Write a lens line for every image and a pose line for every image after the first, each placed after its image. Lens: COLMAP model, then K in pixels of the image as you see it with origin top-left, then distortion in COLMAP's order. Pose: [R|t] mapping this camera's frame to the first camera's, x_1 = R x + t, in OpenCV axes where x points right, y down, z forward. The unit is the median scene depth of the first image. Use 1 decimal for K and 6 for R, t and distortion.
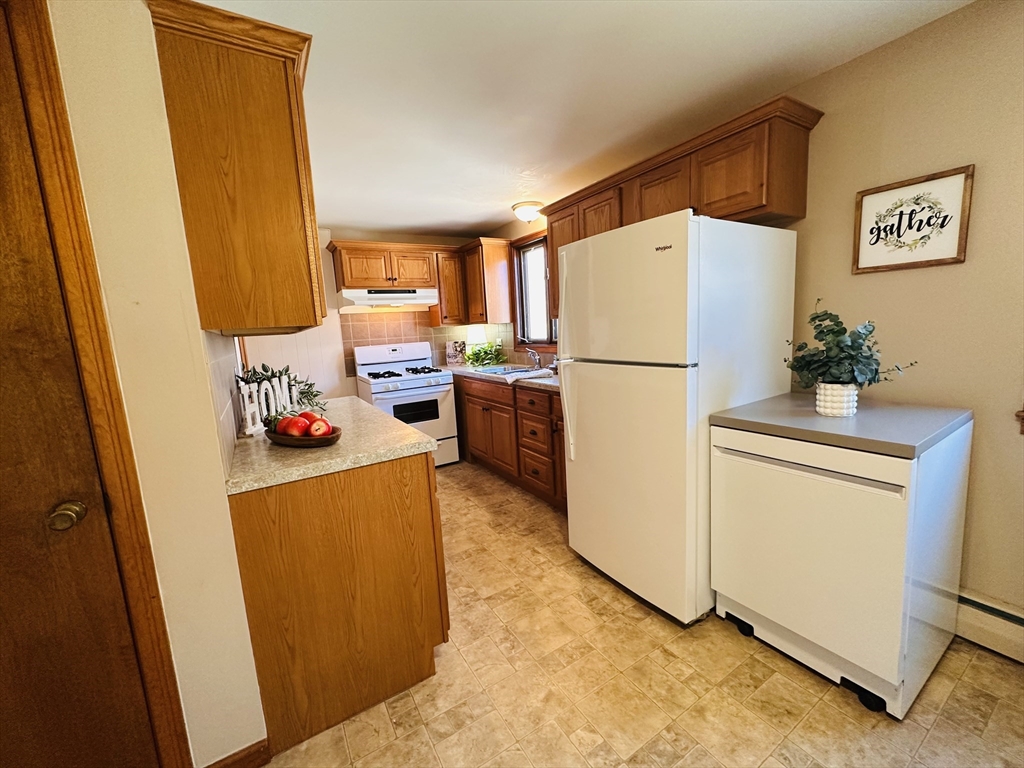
lens RADIAL K [[407.1, 0, 516.7], [0, 407.1, 384.1], [0, 0, 1]] dist [-0.006853, 0.000713]
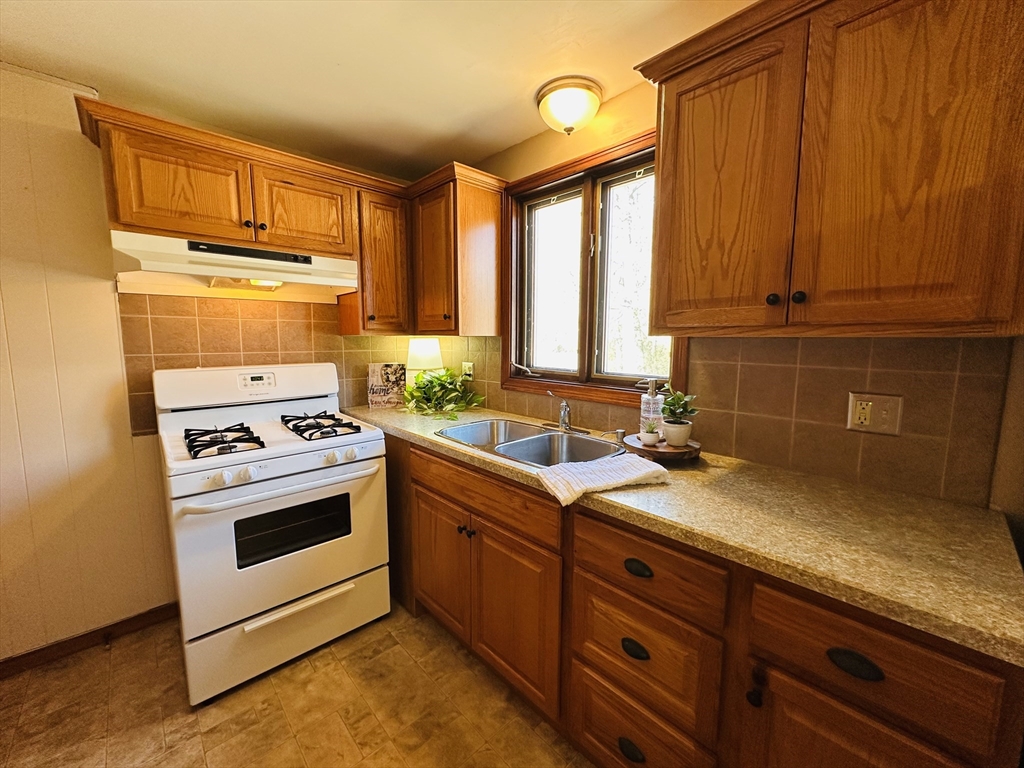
lens RADIAL K [[407.1, 0, 512.3], [0, 407.1, 382.0], [0, 0, 1]] dist [-0.006853, 0.000713]
pose [[0.978389, 0.036741, 0.203483, -0.107028], [-0.029994, 0.998896, -0.036147, -0.073249], [-0.204587, 0.029262, 0.978411, 0.487084]]
